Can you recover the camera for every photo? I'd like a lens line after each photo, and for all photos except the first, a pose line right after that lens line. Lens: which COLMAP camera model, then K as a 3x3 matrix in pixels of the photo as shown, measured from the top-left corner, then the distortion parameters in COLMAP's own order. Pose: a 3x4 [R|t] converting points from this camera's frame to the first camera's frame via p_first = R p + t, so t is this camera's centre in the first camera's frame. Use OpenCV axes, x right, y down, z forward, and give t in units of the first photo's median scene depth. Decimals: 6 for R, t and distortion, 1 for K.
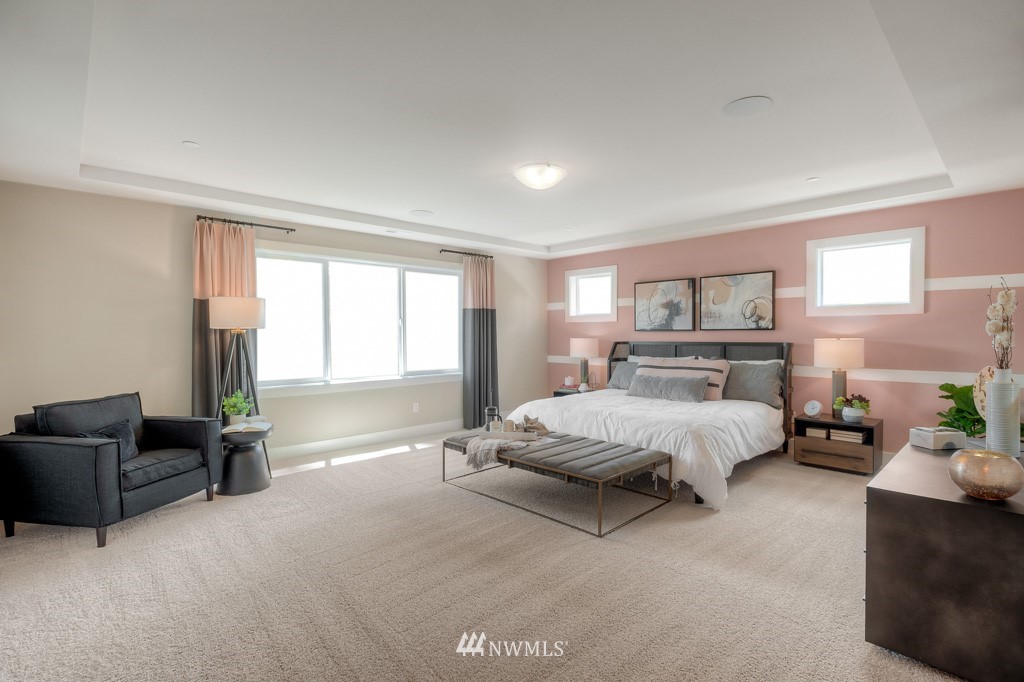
lens RADIAL K [[484.0, 0, 517.9], [0, 484.0, 345.4], [0, 0, 1]] dist [-0.001582, 0.000039]
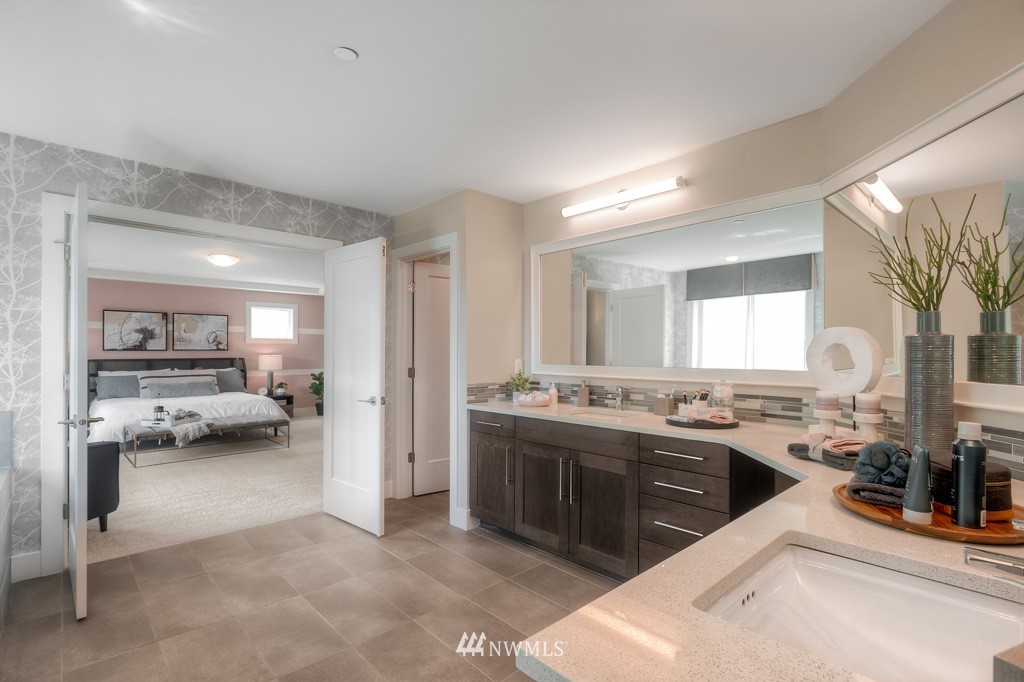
lens RADIAL K [[484.0, 0, 517.9], [0, 484.0, 345.4], [0, 0, 1]] dist [-0.001582, 0.000039]
pose [[-0.004558, 0.007816, 0.999959, -1.060063], [0.015474, 0.999850, -0.007744, -0.018548], [-0.999870, 0.015438, -0.004679, -0.010685]]
